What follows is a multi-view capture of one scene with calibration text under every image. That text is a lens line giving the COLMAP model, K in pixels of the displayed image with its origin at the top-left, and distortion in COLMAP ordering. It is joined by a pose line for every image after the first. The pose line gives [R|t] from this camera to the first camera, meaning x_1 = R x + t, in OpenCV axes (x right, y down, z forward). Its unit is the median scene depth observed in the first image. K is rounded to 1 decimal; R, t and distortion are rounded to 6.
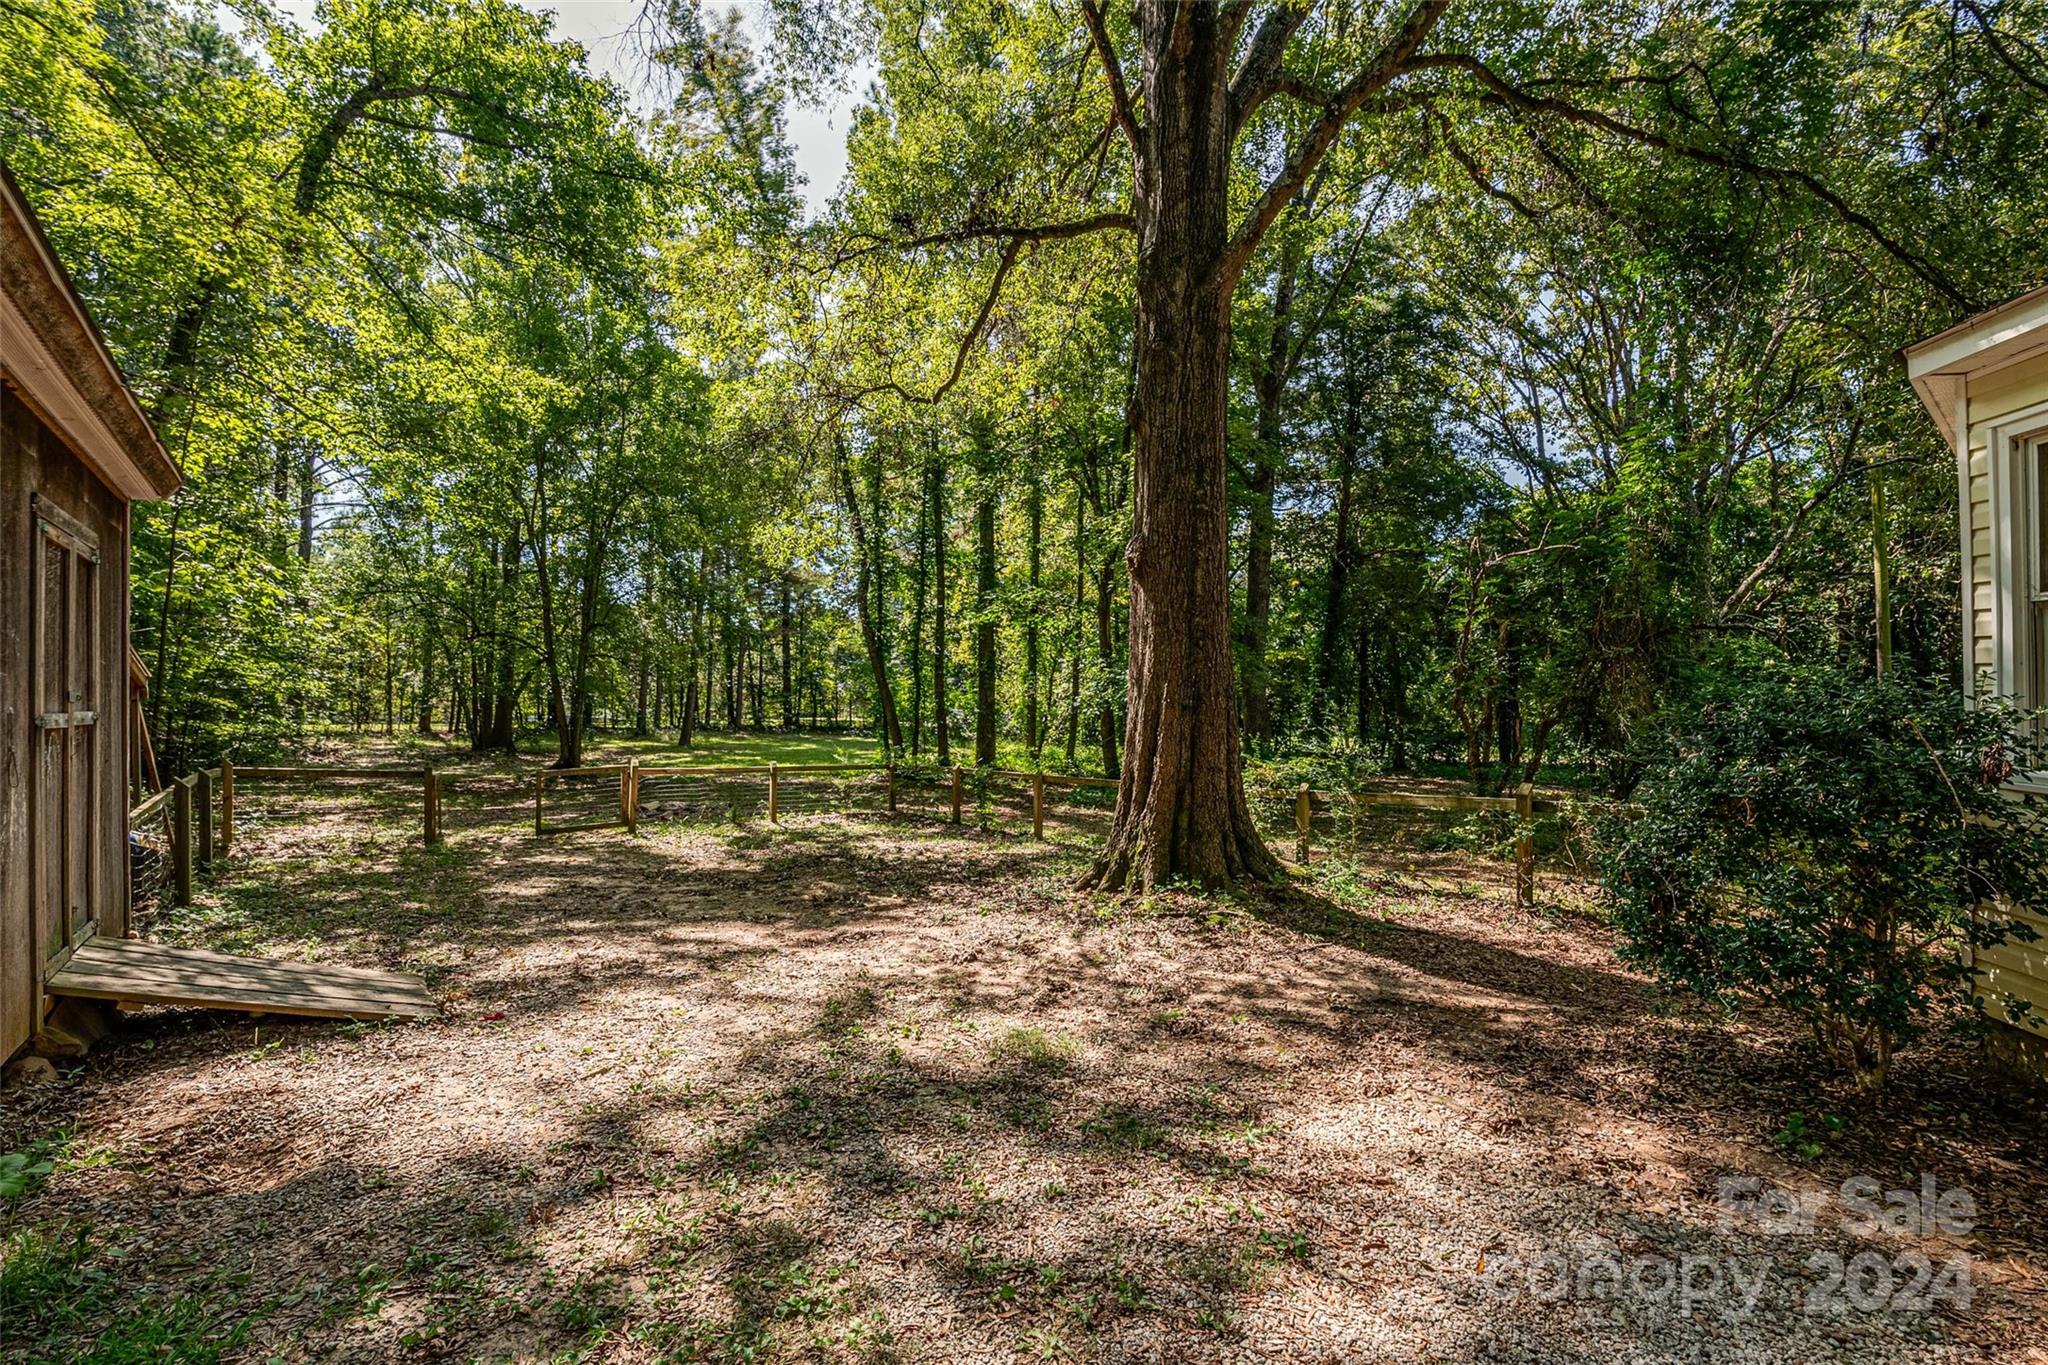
lens RADIAL K [[835.3, 0, 1021.8], [0, 835.3, 684.1], [0, 0, 1]] dist [-0.002700, -0.001066]
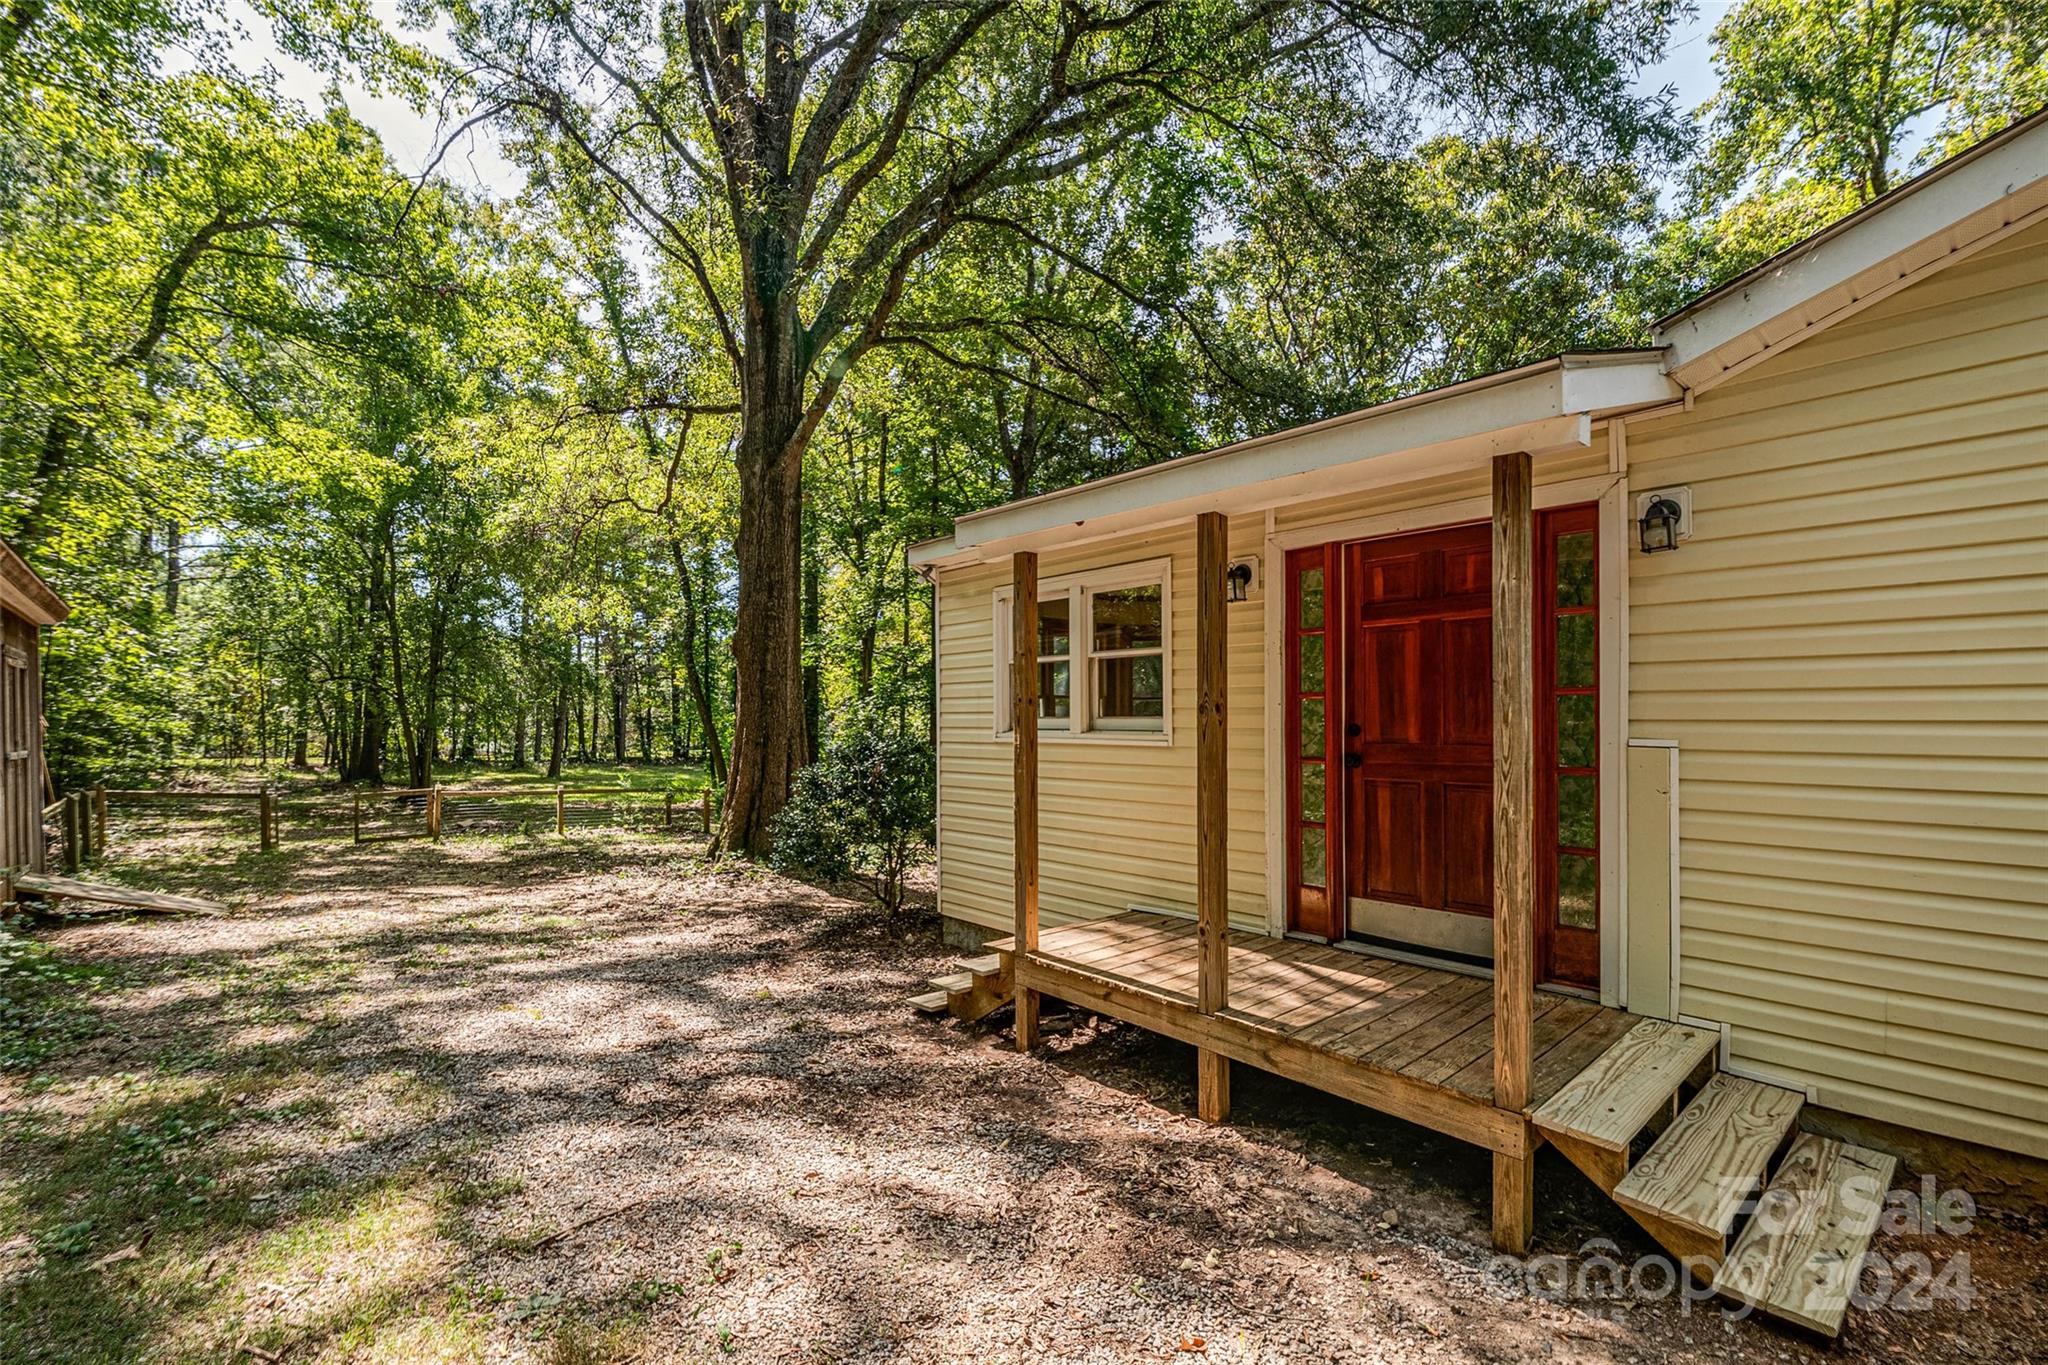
lens RADIAL K [[875.1, 0, 1029.8], [0, 875.1, 727.4], [0, 0, 1]] dist [0.010610, -0.007424]
pose [[0.998429, -0.003268, 0.055942, 0.270479], [0.002340, 0.999859, 0.016653, -0.012625], [-0.055988, -0.016496, 0.998295, -0.289307]]
